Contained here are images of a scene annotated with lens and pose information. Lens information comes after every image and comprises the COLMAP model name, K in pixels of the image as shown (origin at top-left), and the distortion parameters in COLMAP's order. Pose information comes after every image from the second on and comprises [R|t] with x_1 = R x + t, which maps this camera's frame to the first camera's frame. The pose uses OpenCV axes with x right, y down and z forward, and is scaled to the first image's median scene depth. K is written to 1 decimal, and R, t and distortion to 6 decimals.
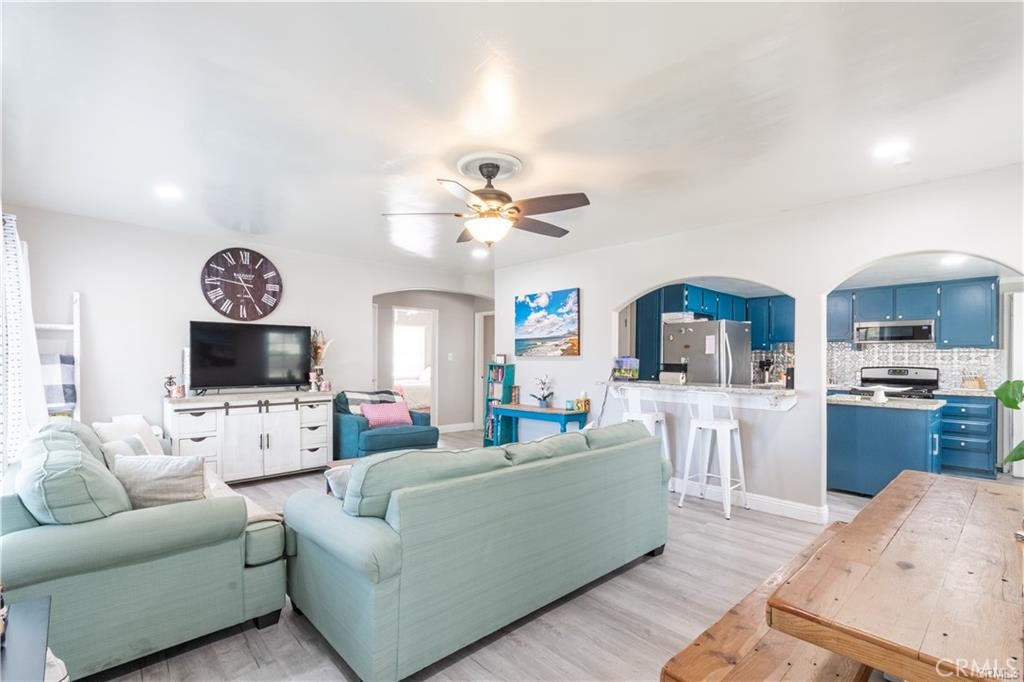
lens RADIAL K [[474.4, 0, 511.5], [0, 474.4, 355.3], [0, 0, 1]] dist [-0.001770, -0.000940]
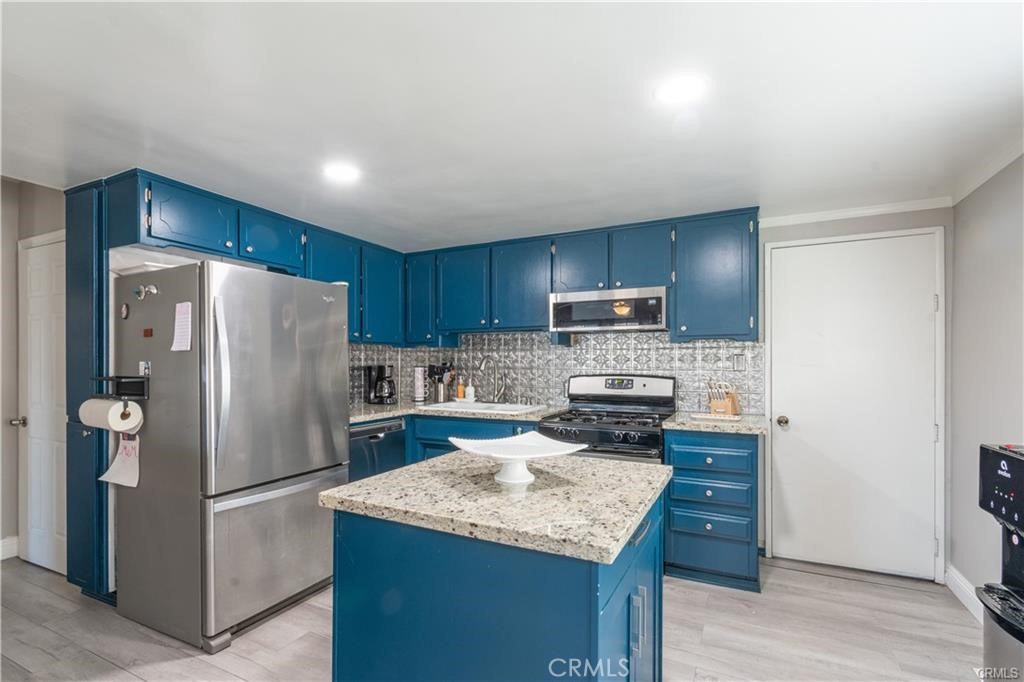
lens RADIAL K [[474.4, 0, 511.5], [0, 474.4, 355.3], [0, 0, 1]] dist [-0.001770, -0.000940]
pose [[0.935666, -0.003677, 0.352868, 0.526024], [0.005481, 0.999977, -0.004115, 0.003293], [-0.352844, 0.005785, 0.935664, 0.545612]]
